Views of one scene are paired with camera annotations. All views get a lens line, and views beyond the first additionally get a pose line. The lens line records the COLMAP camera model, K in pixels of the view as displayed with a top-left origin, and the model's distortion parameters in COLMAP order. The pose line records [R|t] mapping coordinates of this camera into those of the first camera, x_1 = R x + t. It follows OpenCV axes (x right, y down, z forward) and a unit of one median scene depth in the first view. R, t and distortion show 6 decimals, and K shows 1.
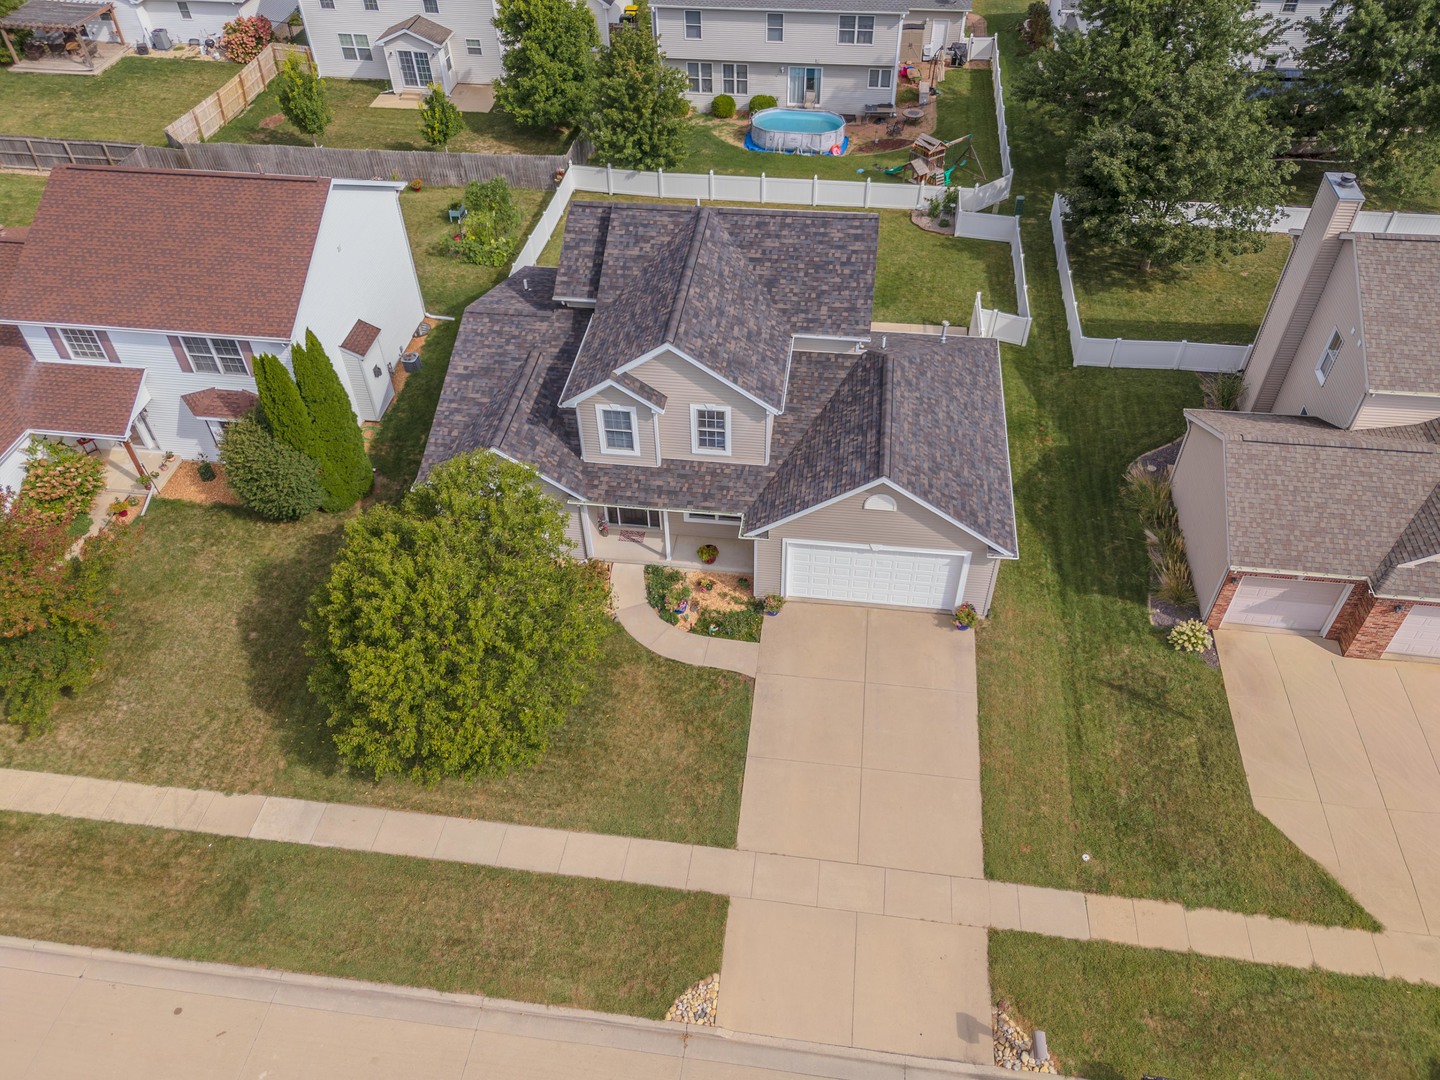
lens RADIAL K [[1074.7, 0, 724.0], [0, 1074.7, 543.2], [0, 0, 1]] dist [0.059056, -0.045127]
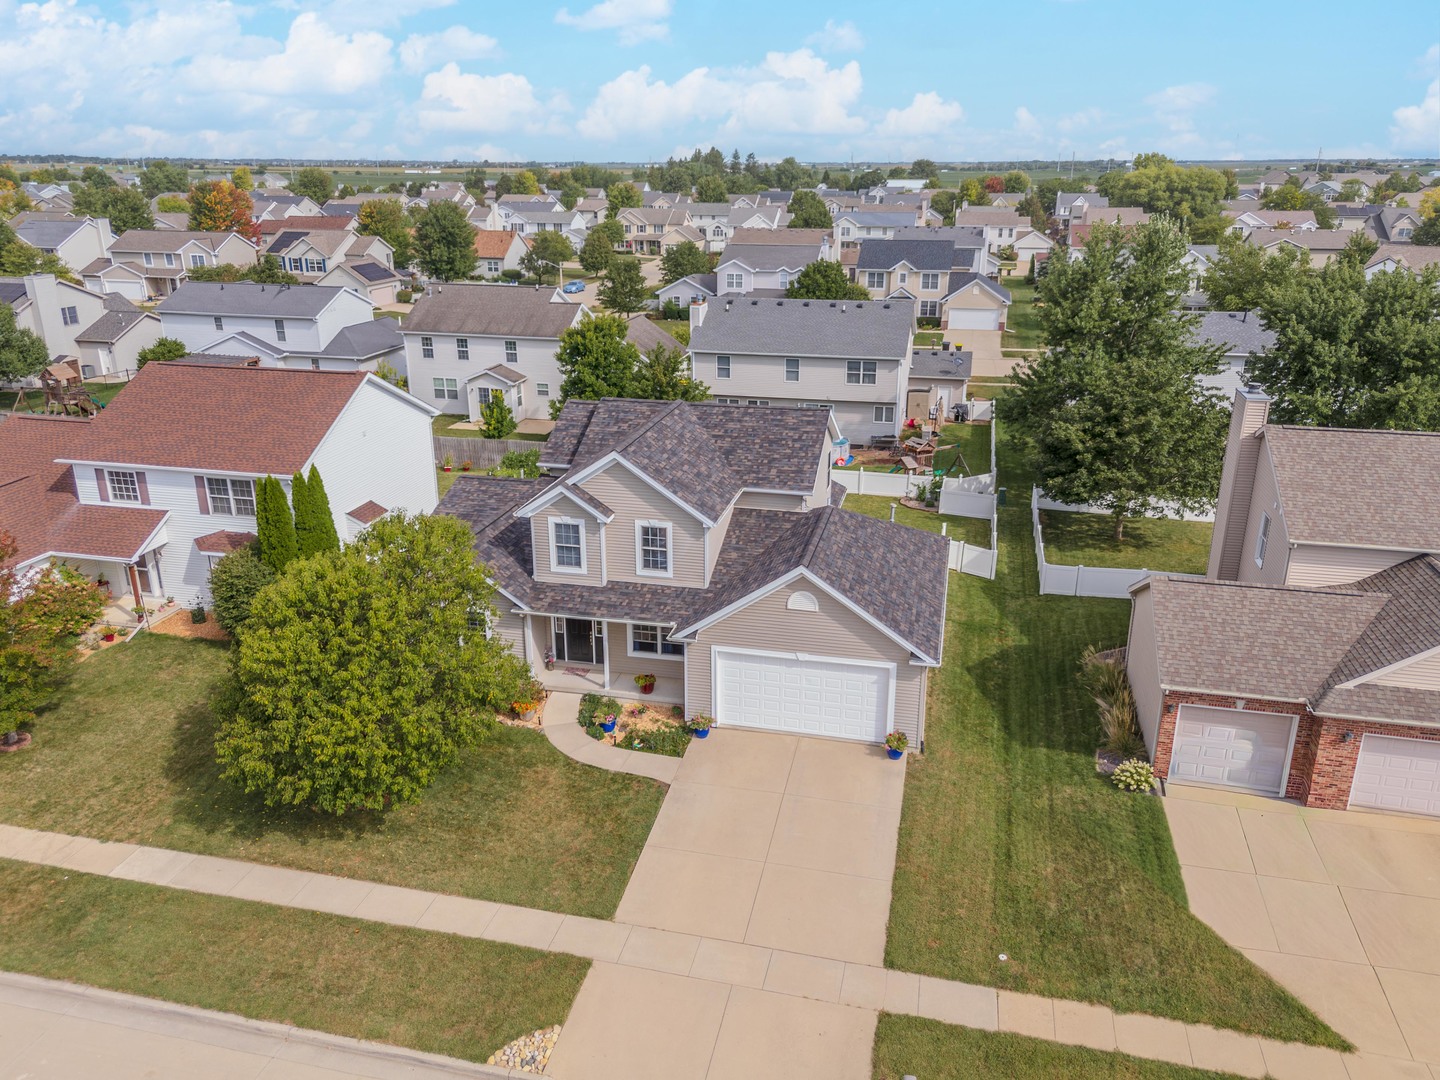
lens RADIAL K [[1074.7, 0, 722.5], [0, 1074.7, 535.4], [0, 0, 1]] dist [0.059056, -0.045127]
pose [[0.995059, 0.047312, -0.087291, 0.146434], [-0.079720, 0.904769, -0.418375, 0.318345], [0.059184, 0.423266, 0.904070, 0.041907]]
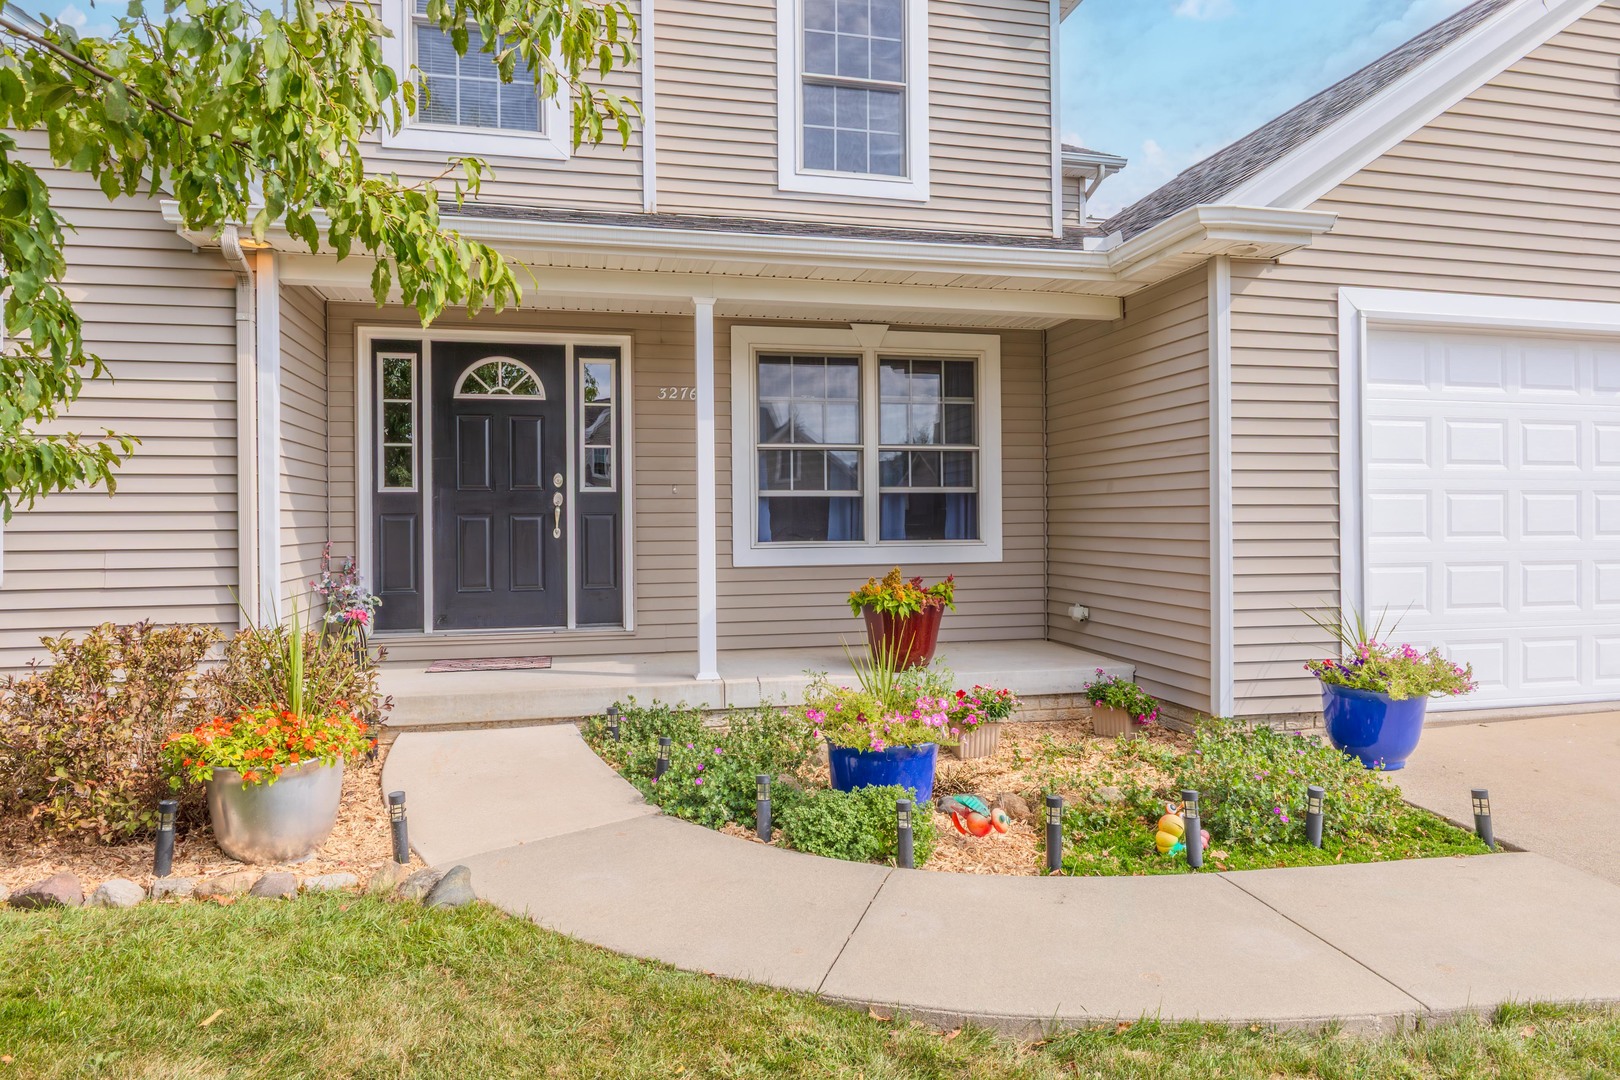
lens RADIAL K [[989.7, 0, 807.1], [0, 989.7, 532.7], [0, 0, 1]] dist [0.003388, -0.006333]
pose [[0.934273, 0.011791, 0.356364, -0.106309], [0.241700, 0.713839, -0.657279, 0.128093], [-0.262137, 0.700211, 0.664070, 0.916447]]
